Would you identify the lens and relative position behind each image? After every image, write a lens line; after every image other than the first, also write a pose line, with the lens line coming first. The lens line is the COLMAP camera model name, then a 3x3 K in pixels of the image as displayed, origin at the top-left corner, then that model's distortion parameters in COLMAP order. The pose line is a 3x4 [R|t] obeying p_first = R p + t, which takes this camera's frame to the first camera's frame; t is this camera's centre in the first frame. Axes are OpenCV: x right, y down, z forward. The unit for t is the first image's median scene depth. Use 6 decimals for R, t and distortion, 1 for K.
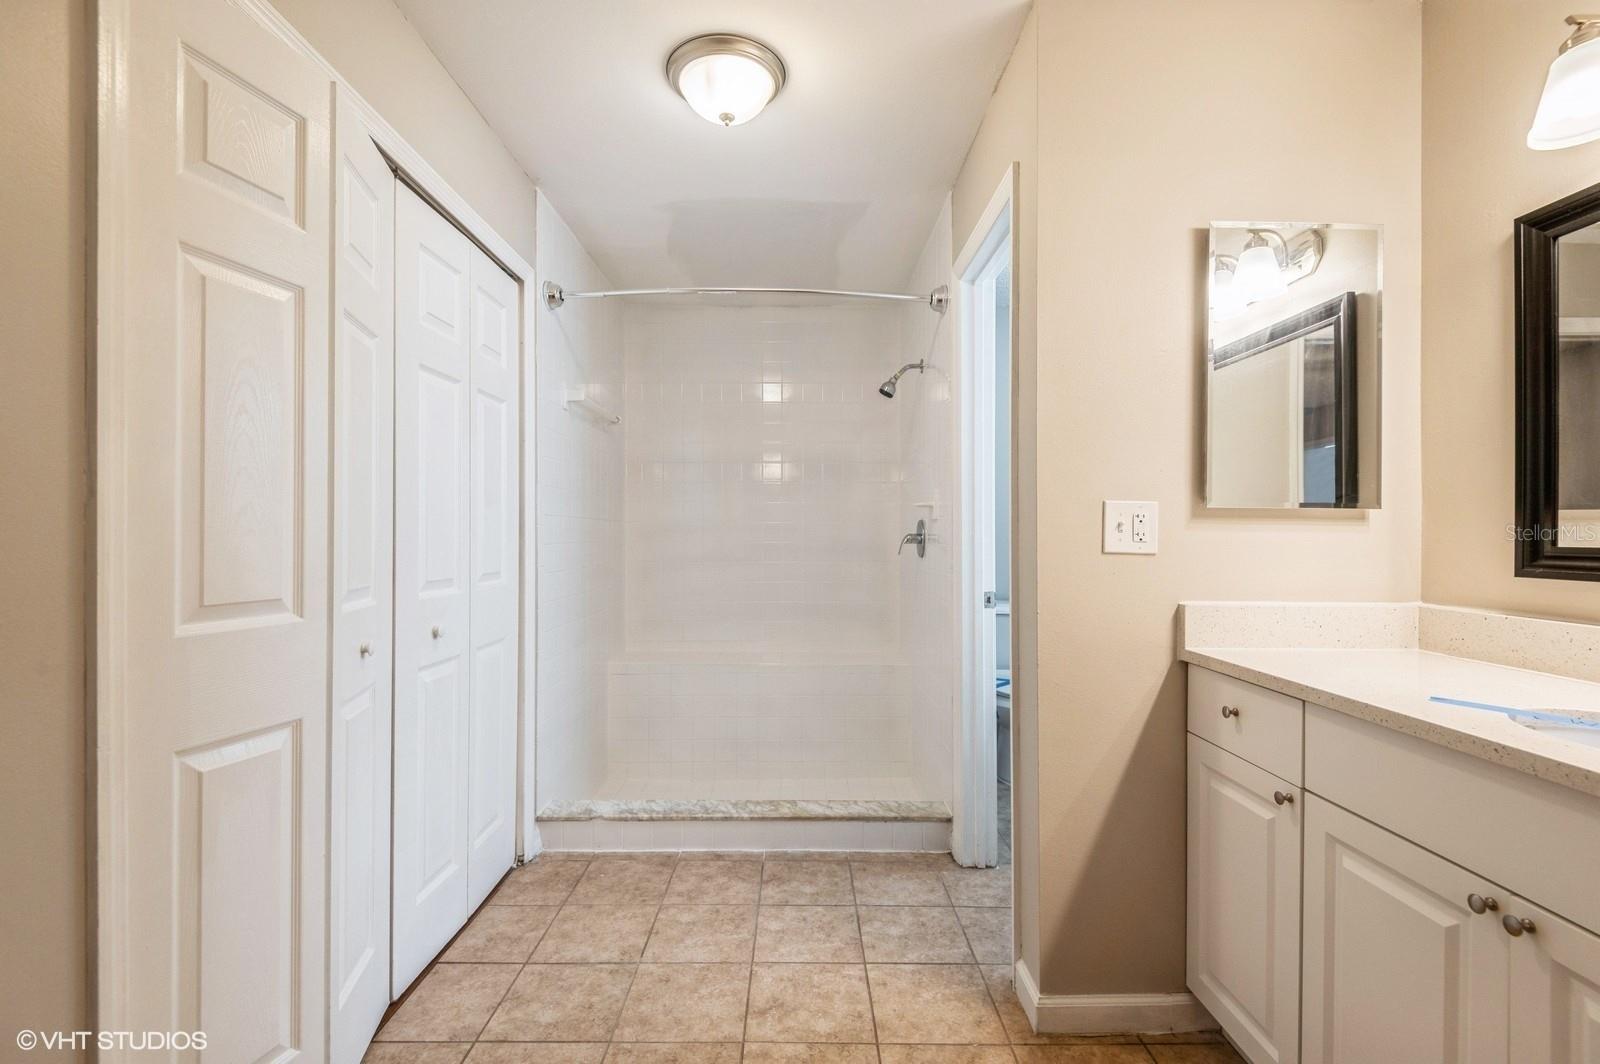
lens RADIAL K [[729.4, 0, 801.1], [0, 729.4, 530.7], [0, 0, 1]] dist [-0.003750, -0.001002]
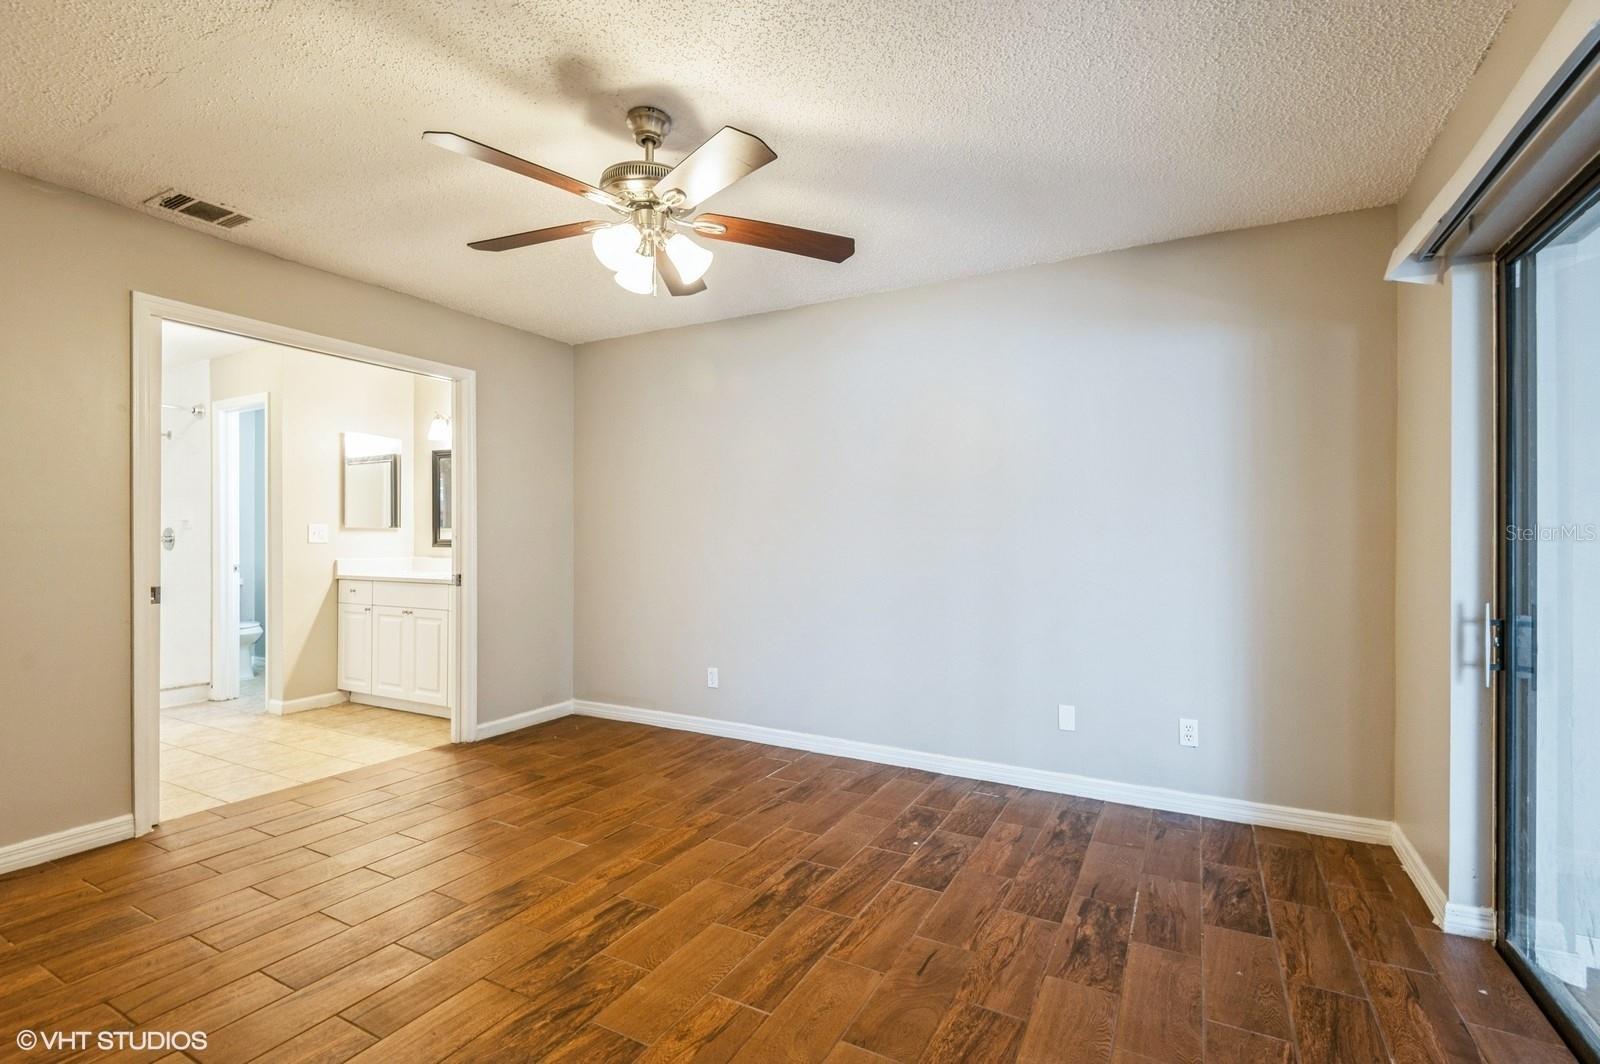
lens RADIAL K [[729.4, 0, 800.0], [0, 729.4, 529.2], [0, 0, 1]] dist [-0.003750, -0.001002]
pose [[0.480140, -0.001876, 0.877190, -1.173958], [-0.002577, 0.999990, 0.003549, -0.038622], [-0.877188, -0.003964, 0.480131, -2.084110]]
